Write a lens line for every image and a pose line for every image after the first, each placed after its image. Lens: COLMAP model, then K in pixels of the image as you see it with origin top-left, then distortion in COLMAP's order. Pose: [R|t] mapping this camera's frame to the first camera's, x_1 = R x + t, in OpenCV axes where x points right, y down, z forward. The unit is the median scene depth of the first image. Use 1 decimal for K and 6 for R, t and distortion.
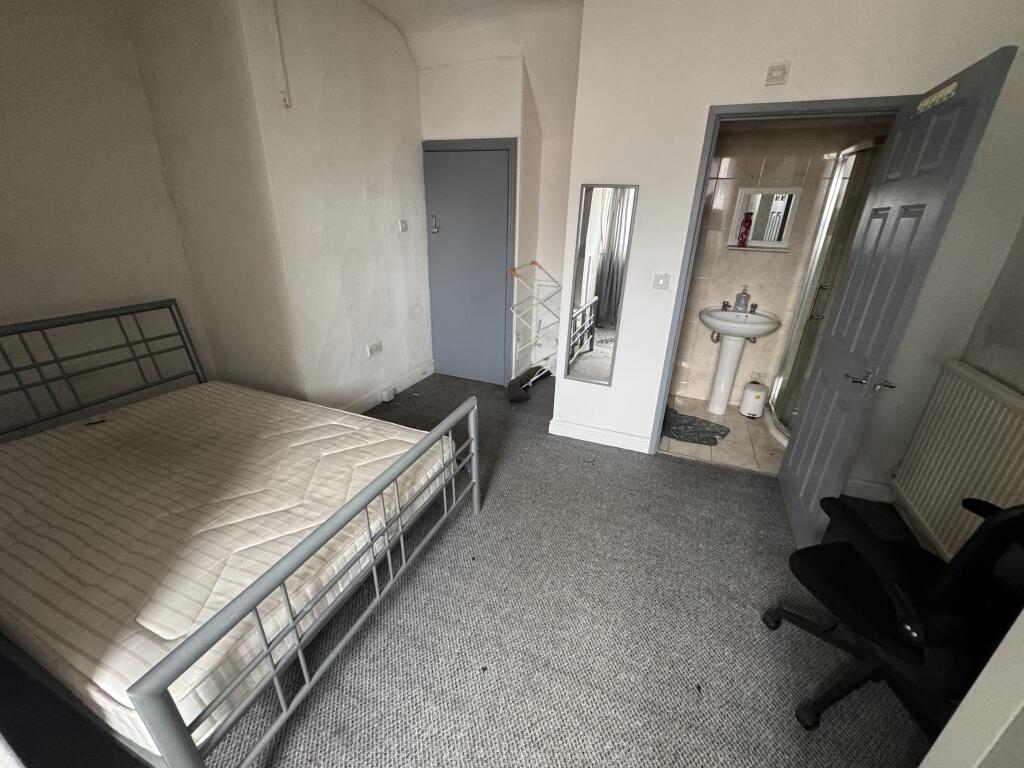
lens RADIAL K [[408.4, 0, 510.8], [0, 408.4, 380.9], [0, 0, 1]] dist [-0.002012, 0.000275]
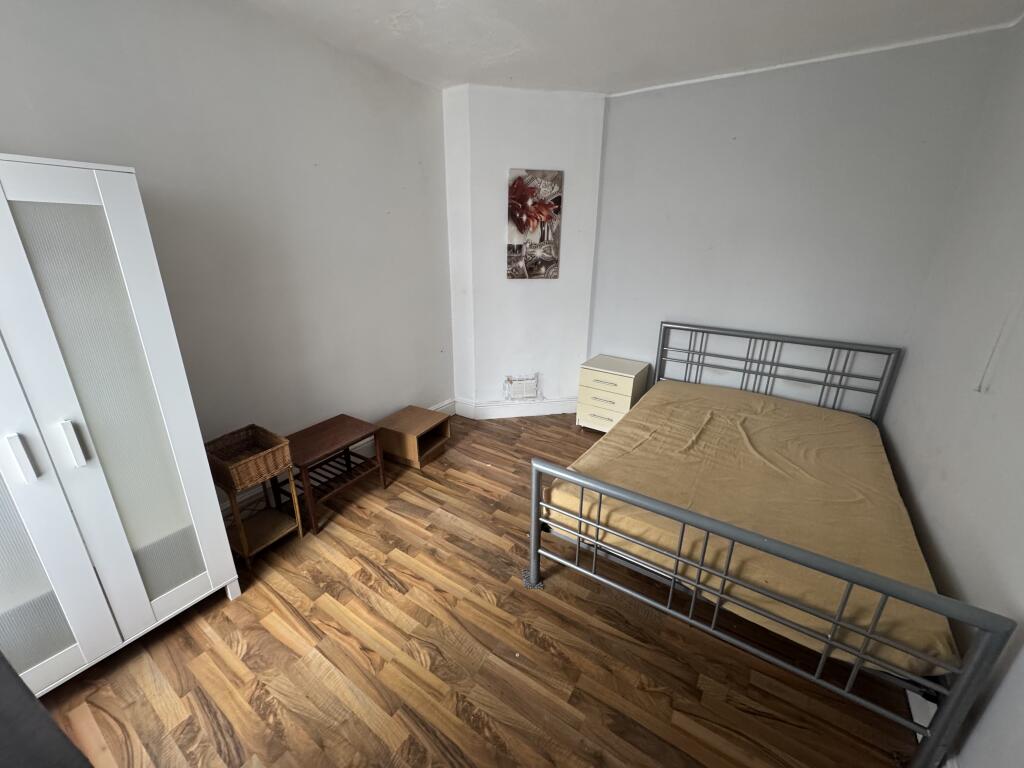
lens RADIAL K [[408.4, 0, 514.1], [0, 408.4, 381.0], [0, 0, 1]] dist [-0.002012, 0.000275]
pose [[-0.198200, 0.312714, -0.928939, 0.274047], [-0.378734, 0.849697, 0.366845, -0.123379], [0.904034, 0.424529, -0.049974, 0.198178]]
